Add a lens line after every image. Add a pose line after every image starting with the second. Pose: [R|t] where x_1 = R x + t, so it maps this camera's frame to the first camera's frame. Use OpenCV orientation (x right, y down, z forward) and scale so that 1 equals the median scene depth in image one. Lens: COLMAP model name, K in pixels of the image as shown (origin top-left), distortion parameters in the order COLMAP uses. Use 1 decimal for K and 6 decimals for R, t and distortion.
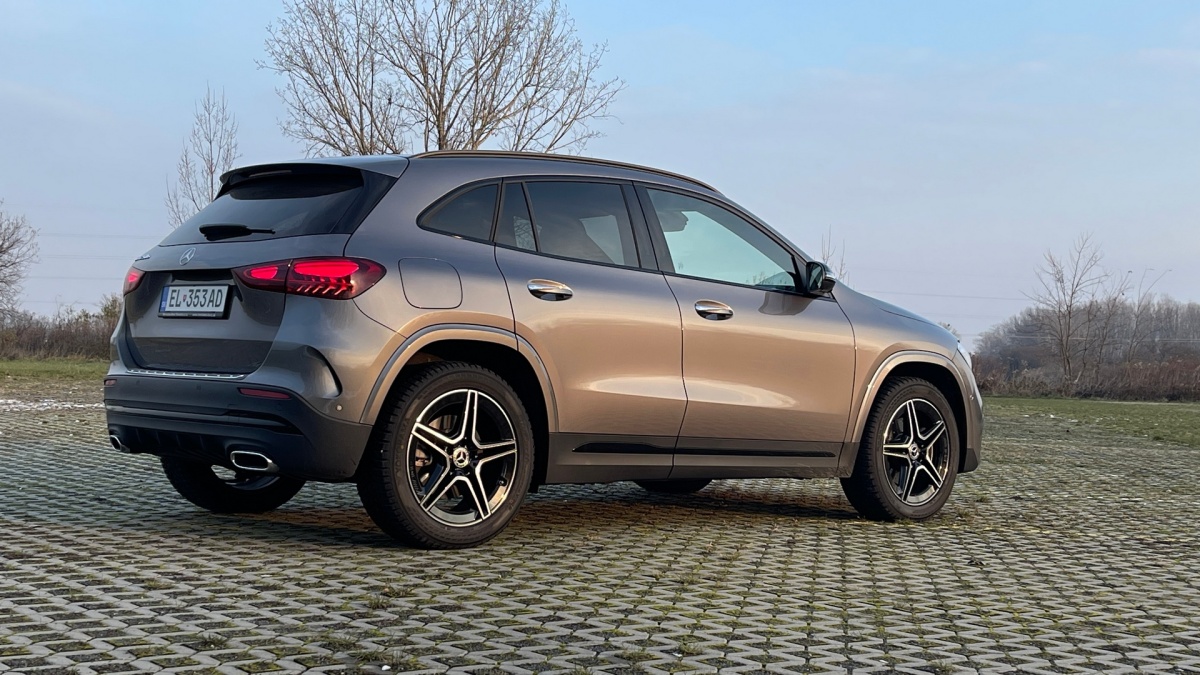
lens RADIAL K [[1578.8, 0, 602.3], [0, 1578.8, 331.7], [0, 0, 1]] dist [-0.033623, 0.000000]
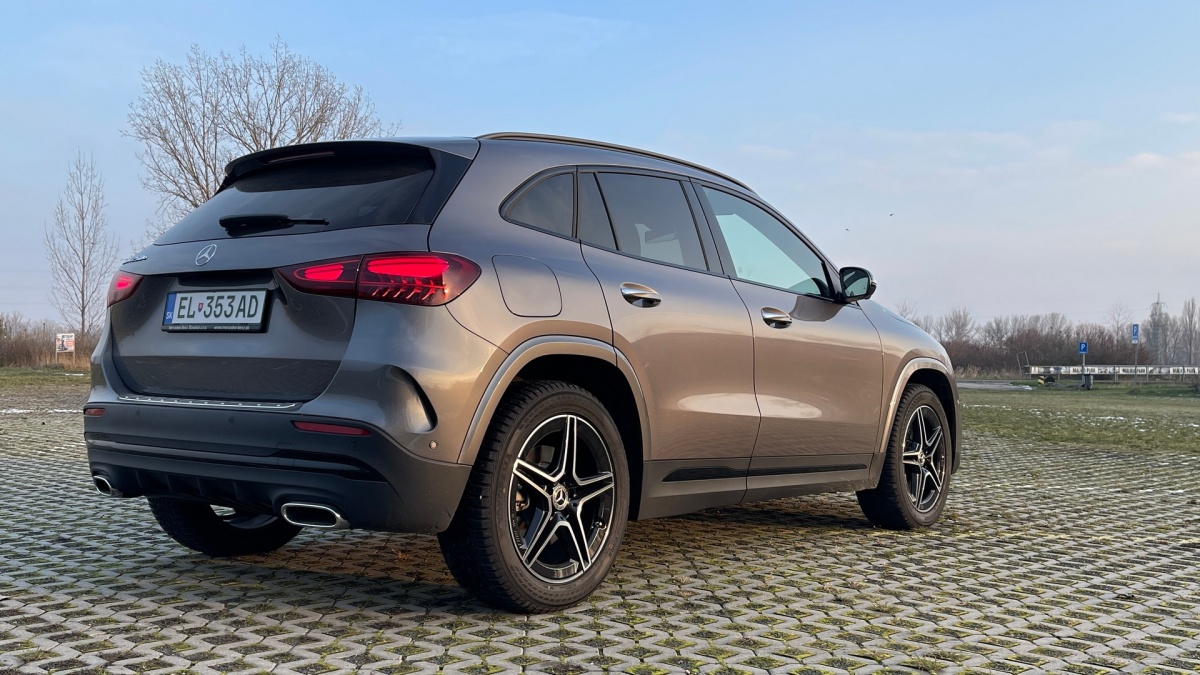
lens RADIAL K [[1179.0, 0, 584.2], [0, 1179.0, 316.0], [0, 0, 1]] dist [0.012840, 0.000000]
pose [[0.987569, -0.008598, 0.156952, -0.166398], [0.011660, 0.999759, -0.018598, -0.003251], [-0.156754, 0.020197, 0.987431, 0.374043]]
